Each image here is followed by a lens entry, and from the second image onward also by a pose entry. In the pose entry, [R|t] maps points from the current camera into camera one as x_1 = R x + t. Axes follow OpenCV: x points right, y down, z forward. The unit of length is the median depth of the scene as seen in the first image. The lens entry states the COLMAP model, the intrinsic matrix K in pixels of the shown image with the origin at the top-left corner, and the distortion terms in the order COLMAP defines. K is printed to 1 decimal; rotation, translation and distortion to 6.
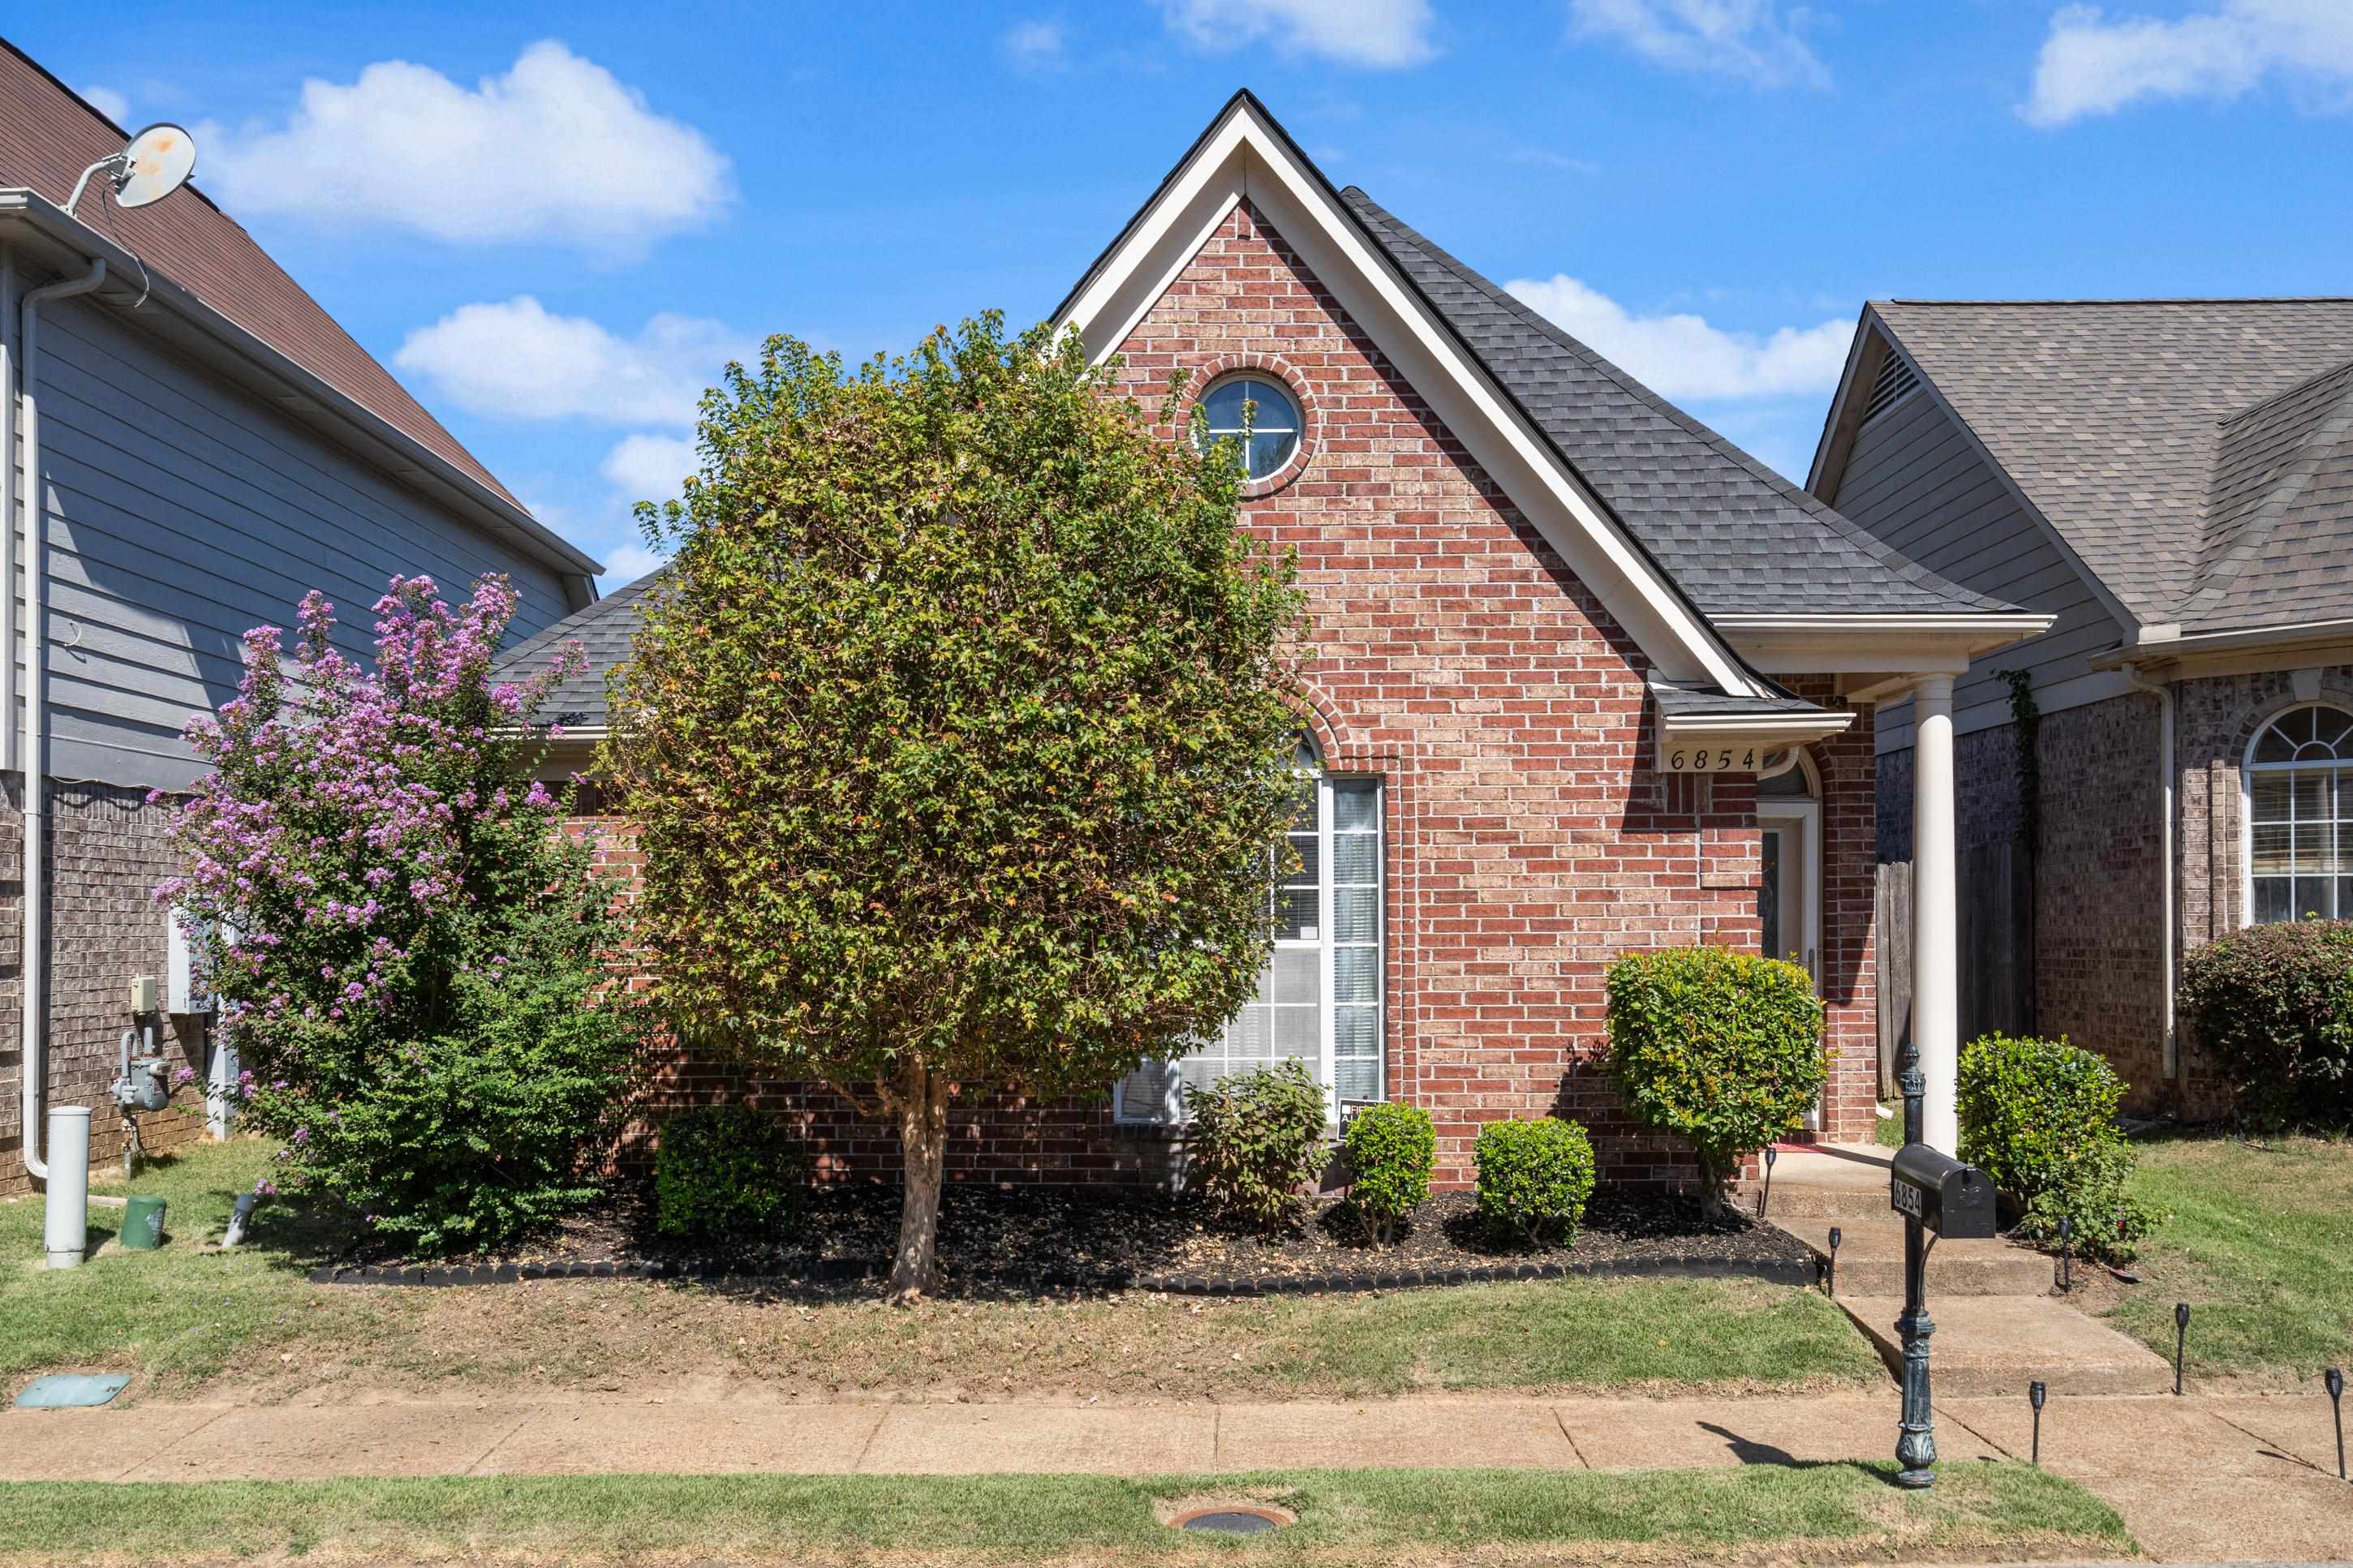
lens RADIAL K [[2178.2, 0, 1176.5], [0, 2178.2, 784.0], [0, 0, 1]] dist [0.000930, 0.008867]
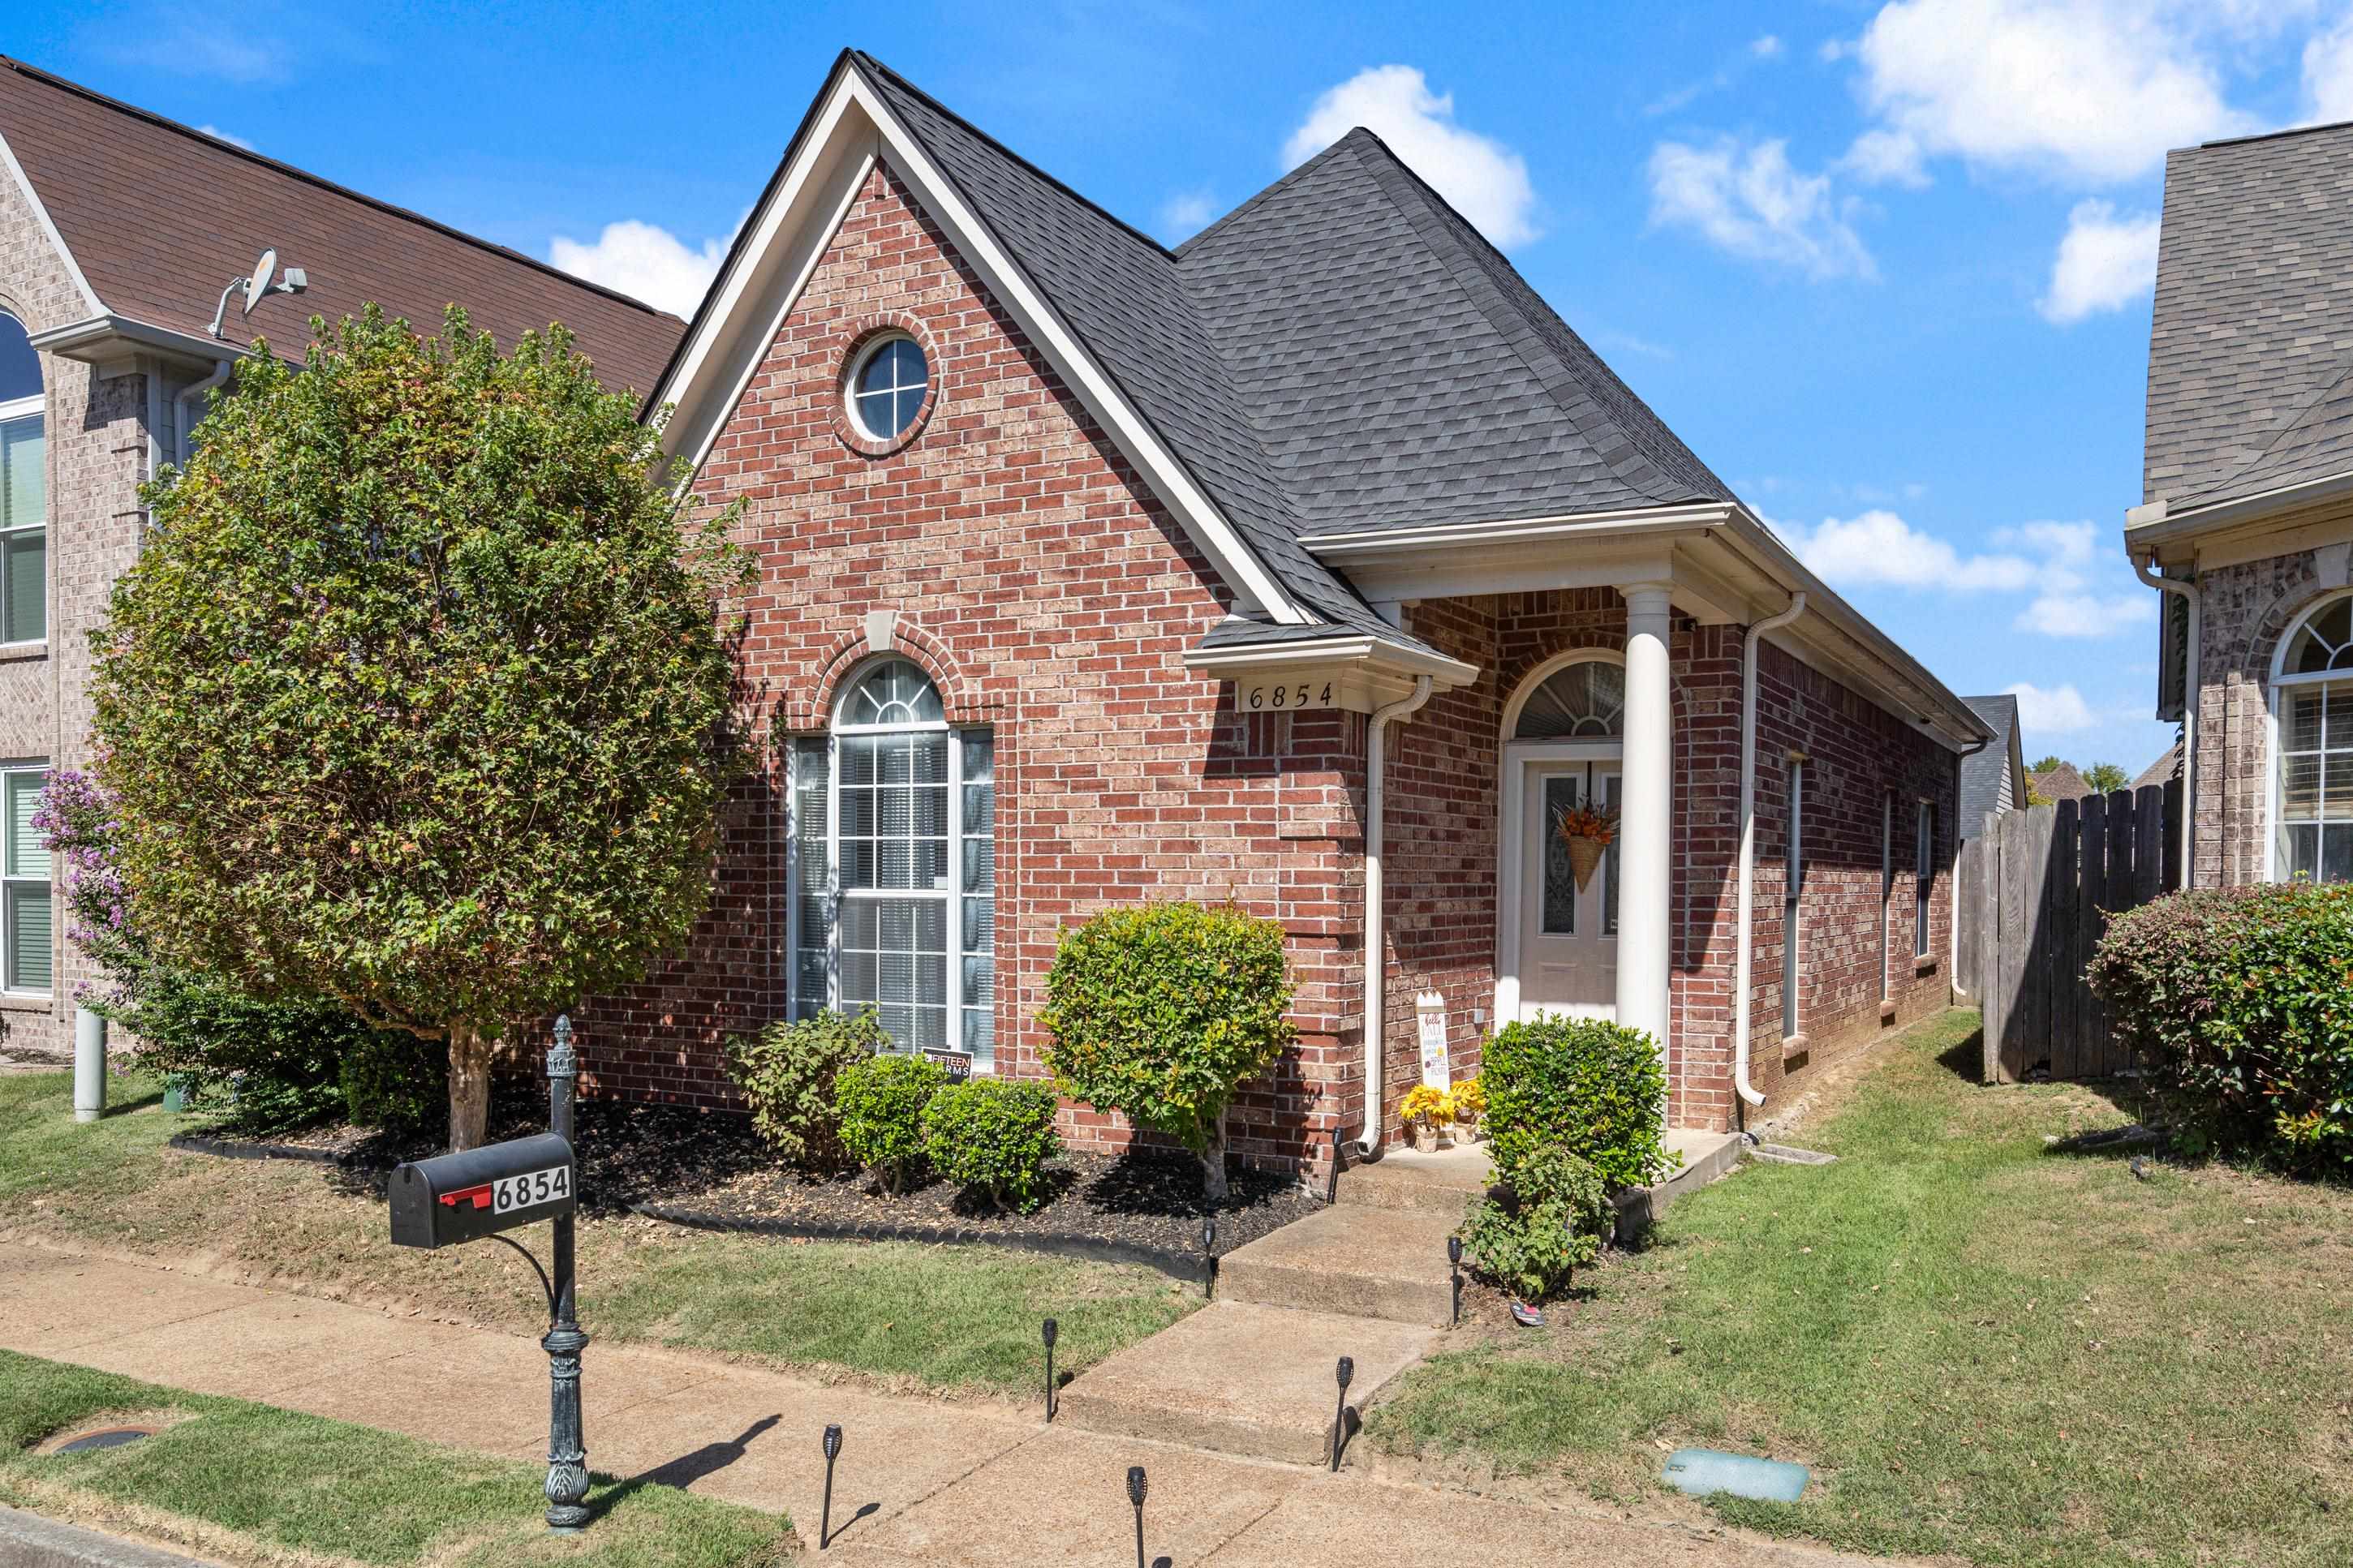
lens RADIAL K [[1843.4, 0, 1175.2], [0, 1843.4, 838.7], [0, 0, 1]] dist [0.004574, -0.004836]
pose [[0.877906, -0.000603, -0.478833, 0.567484], [0.022443, 0.998952, 0.039888, 0.016228], [0.478307, -0.045764, 0.876999, 0.302095]]
